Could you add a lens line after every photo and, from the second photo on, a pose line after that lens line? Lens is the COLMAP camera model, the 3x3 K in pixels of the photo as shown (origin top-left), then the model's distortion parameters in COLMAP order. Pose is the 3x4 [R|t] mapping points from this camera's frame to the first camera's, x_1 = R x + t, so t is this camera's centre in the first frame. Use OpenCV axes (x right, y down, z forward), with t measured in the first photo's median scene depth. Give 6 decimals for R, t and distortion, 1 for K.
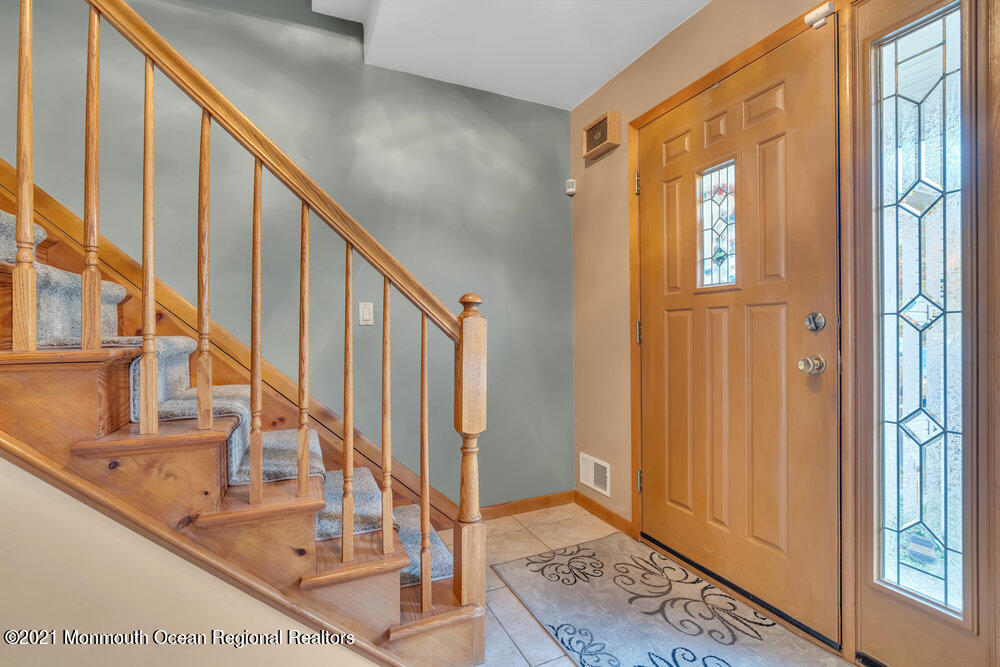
lens RADIAL K [[449.4, 0, 500.9], [0, 449.4, 329.6], [0, 0, 1]] dist [0.000192, 0.001216]
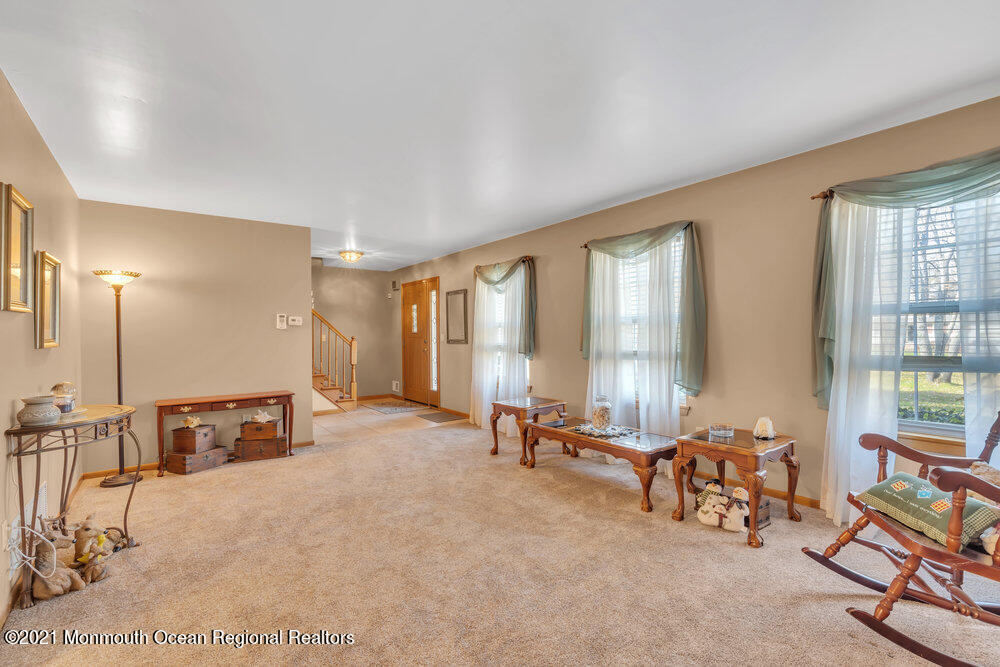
lens RADIAL K [[449.4, 0, 495.0], [0, 449.4, 334.1], [0, 0, 1]] dist [0.000192, 0.001216]
pose [[0.980278, -0.002449, 0.197608, 0.305276], [0.002250, 0.999997, 0.001229, -0.066941], [-0.197610, -0.000760, 0.980280, -2.624516]]
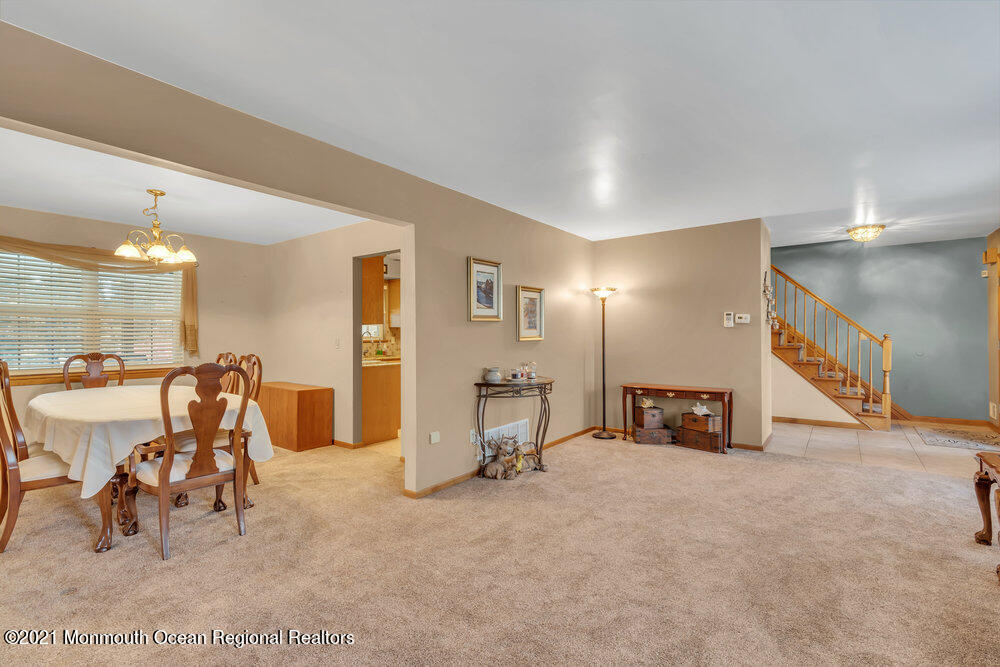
lens RADIAL K [[449.4, 0, 516.0], [0, 449.4, 334.5], [0, 0, 1]] dist [0.000192, 0.001216]
pose [[0.484927, 0.004437, -0.874543, 1.099509], [0.004963, 0.999957, 0.007826, -0.076799], [0.874540, -0.008136, 0.484885, -2.267897]]
